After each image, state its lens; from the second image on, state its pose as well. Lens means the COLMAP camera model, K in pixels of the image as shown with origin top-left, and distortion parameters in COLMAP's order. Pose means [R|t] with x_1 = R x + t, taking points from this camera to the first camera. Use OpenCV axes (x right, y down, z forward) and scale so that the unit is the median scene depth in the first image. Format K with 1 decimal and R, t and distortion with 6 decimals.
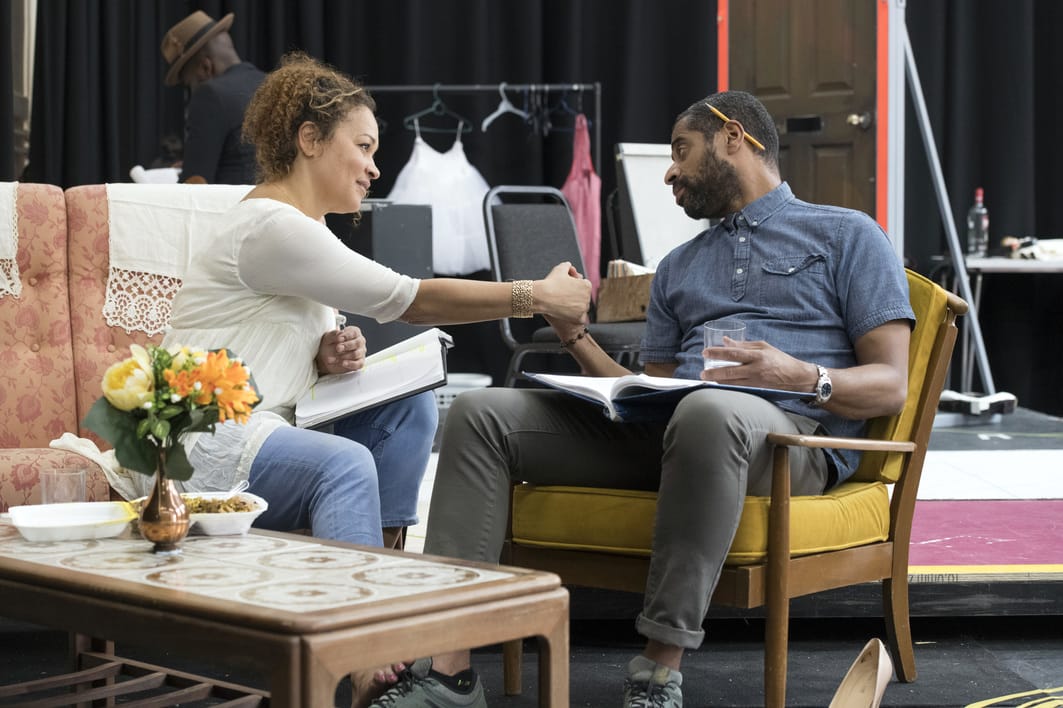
lens RADIAL K [[2011.9, 0, 531.5], [0, 2011.9, 354.0], [0, 0, 1]] dist [-0.050889, -0.189674]
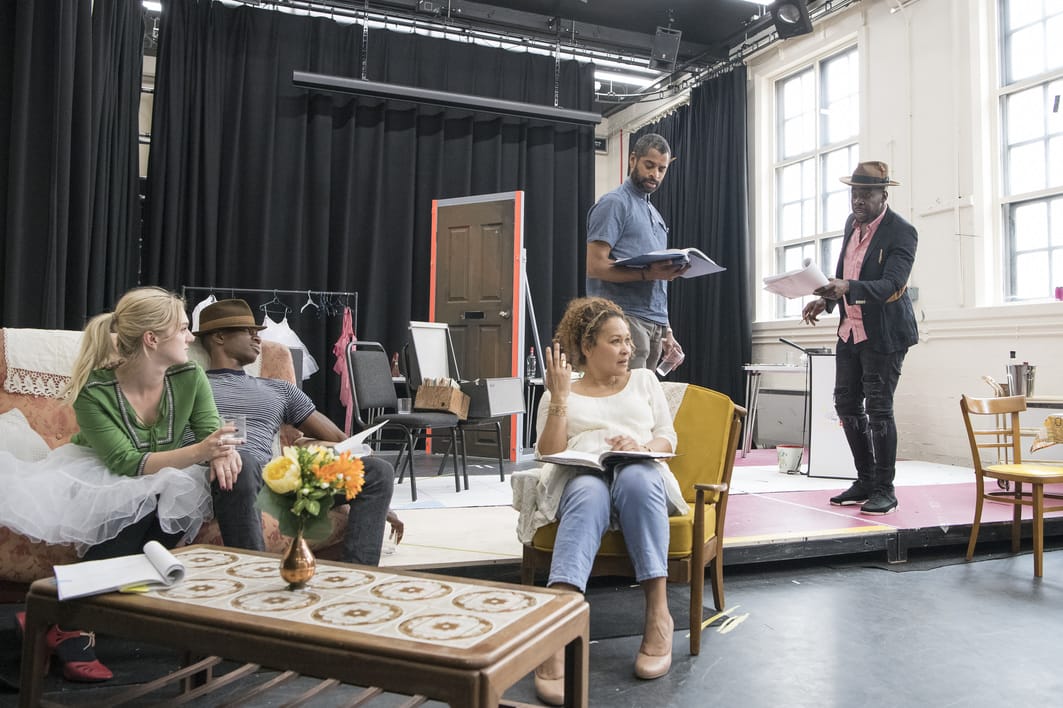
lens RADIAL K [[836.7, 0, 533.2], [0, 836.7, 320.1], [0, 0, 1]] dist [-0.037824, -0.003466]
pose [[0.940806, 0.034529, 0.337181, -0.120722], [0.002897, 0.993942, -0.109867, -0.014868], [-0.338932, 0.104341, 0.935007, 0.186870]]
